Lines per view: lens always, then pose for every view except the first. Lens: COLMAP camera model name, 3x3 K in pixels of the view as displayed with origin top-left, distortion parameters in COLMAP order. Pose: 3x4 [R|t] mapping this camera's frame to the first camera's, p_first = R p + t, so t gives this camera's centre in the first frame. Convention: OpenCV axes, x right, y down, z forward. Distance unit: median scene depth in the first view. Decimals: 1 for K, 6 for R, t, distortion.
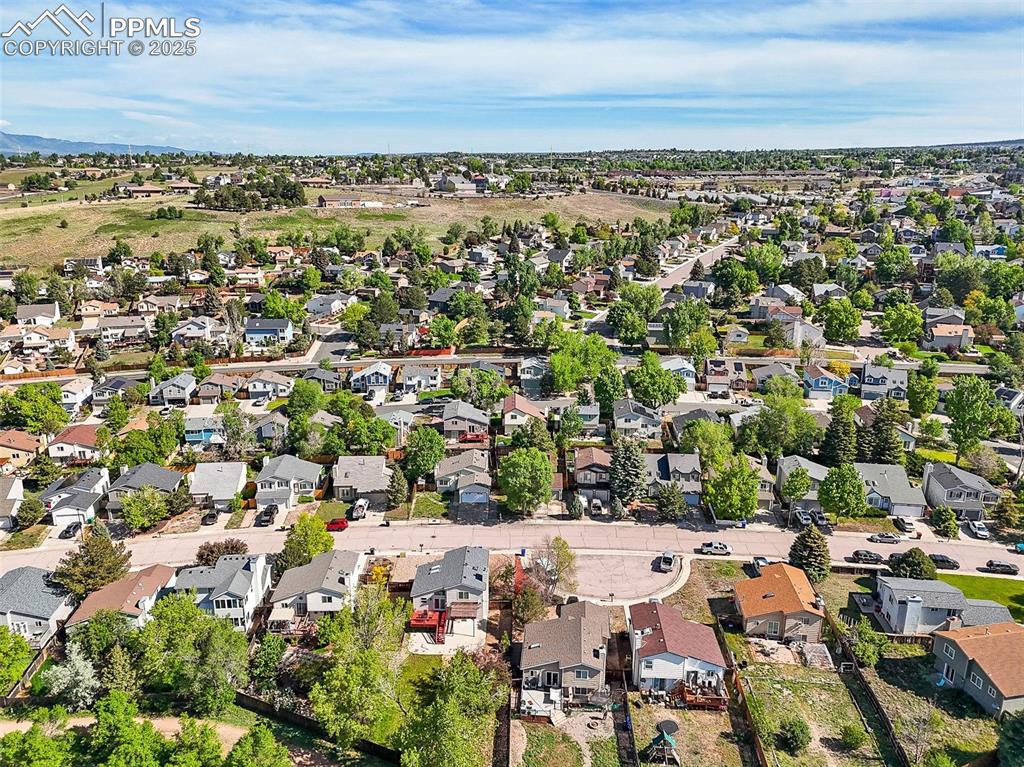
lens RADIAL K [[755.3, 0, 501.4], [0, 755.3, 392.2], [0, 0, 1]] dist [0.028867, -0.016147]
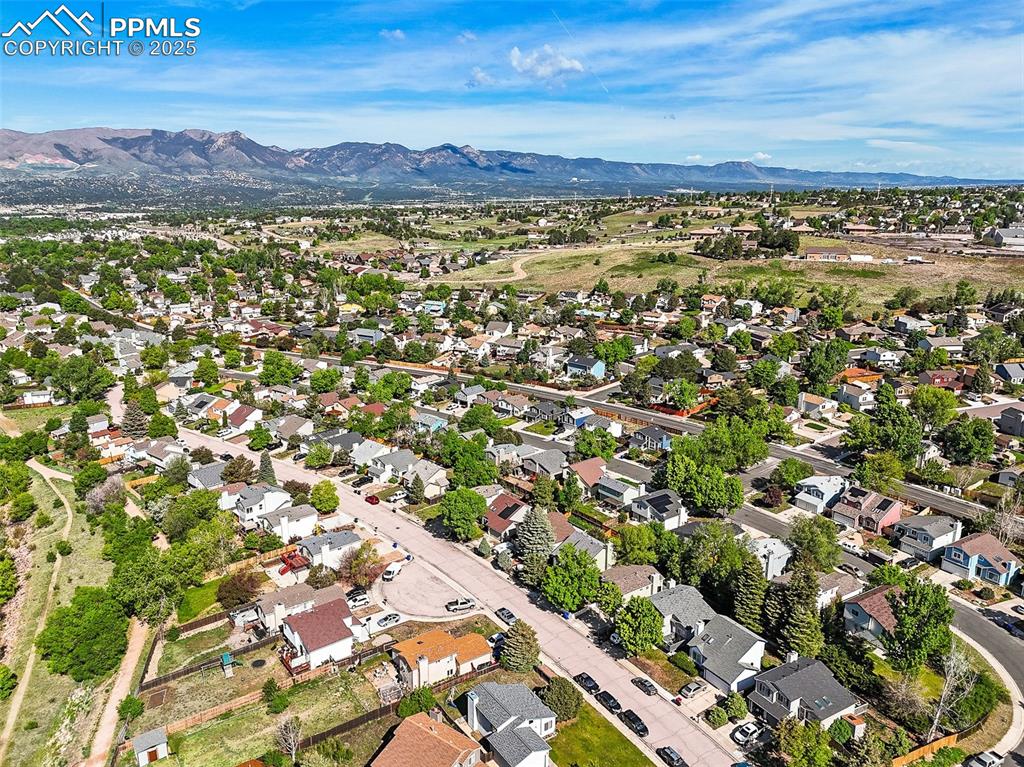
lens RADIAL K [[755.3, 0, 507.5], [0, 755.3, 382.6], [0, 0, 1]] dist [0.028867, -0.016147]
pose [[0.639988, 0.184146, -0.745993, 0.375220], [-0.215350, 0.974935, 0.055910, -0.069309], [0.737591, 0.124868, 0.663602, 0.073594]]
